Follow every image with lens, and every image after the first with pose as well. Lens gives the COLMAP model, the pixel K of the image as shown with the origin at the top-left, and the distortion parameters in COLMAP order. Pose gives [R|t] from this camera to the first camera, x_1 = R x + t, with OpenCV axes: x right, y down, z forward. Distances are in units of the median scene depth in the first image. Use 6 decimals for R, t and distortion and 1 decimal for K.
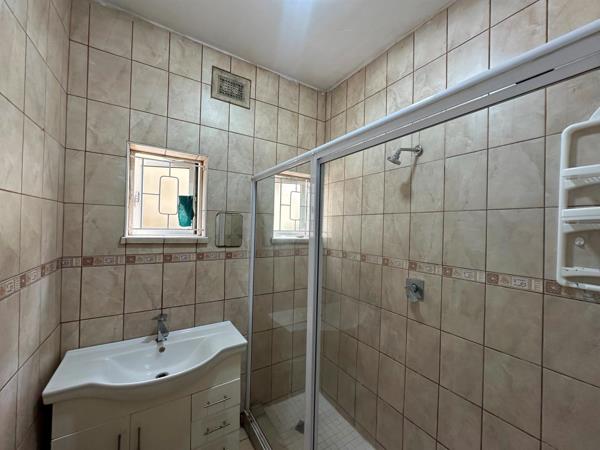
lens RADIAL K [[241.4, 0, 300.0], [0, 241.4, 225.0], [0, 0, 1]] dist [-0.003690, -0.000169]
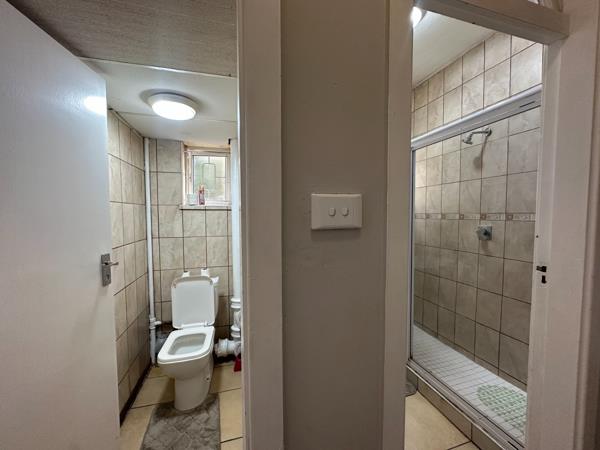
lens RADIAL K [[241.4, 0, 300.0], [0, 241.4, 225.0], [0, 0, 1]] dist [-0.003690, -0.000169]
pose [[0.958893, -0.020548, -0.283024, -0.143206], [0.035197, 0.998285, 0.046772, 0.107154], [0.281578, -0.054811, 0.957972, -0.590404]]
